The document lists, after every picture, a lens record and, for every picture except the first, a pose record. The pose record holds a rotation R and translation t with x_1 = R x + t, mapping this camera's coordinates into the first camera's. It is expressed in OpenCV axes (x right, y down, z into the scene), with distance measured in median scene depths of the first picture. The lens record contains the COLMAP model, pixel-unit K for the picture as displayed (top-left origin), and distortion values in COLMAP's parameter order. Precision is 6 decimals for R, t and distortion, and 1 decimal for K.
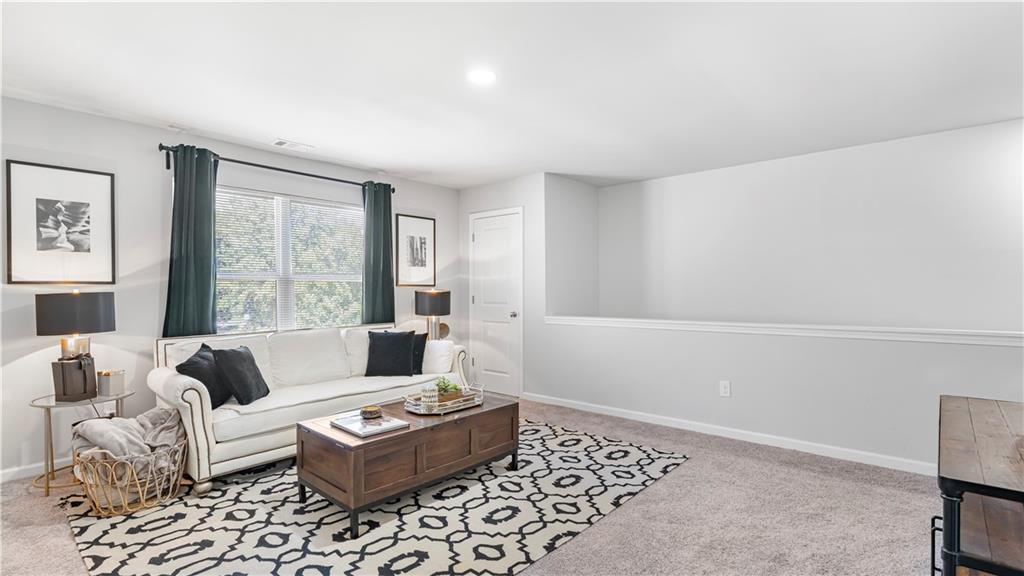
lens RADIAL K [[482.2, 0, 507.6], [0, 482.2, 291.3], [0, 0, 1]] dist [0.002578, -0.000452]
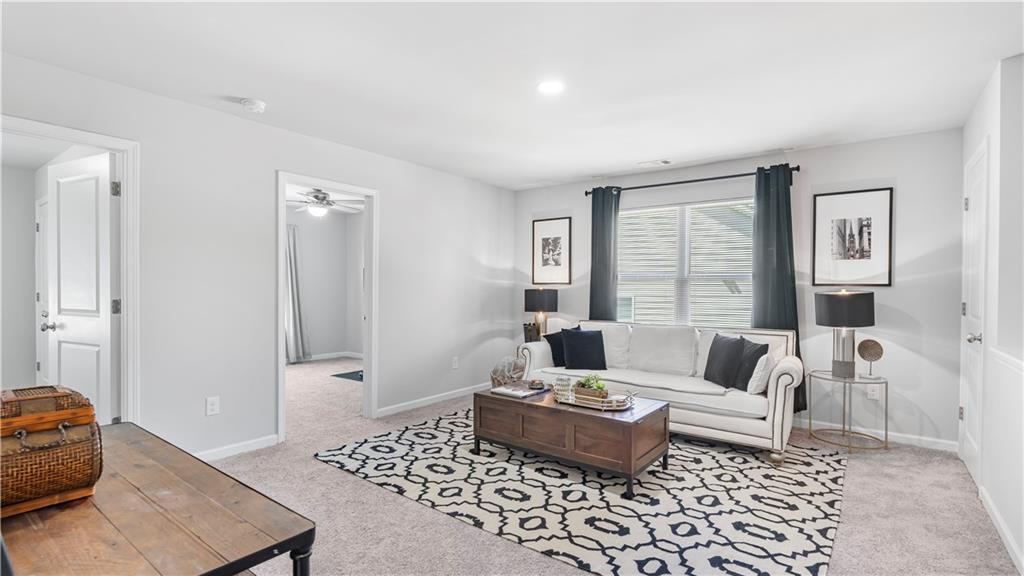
lens RADIAL K [[482.2, 0, 507.6], [0, 482.2, 291.3], [0, 0, 1]] dist [0.002578, -0.000452]
pose [[0.078607, 0.009433, -0.996861, 0.832969], [-0.015239, 0.999850, 0.008260, -0.002076], [0.996789, 0.014542, 0.078738, 0.700449]]
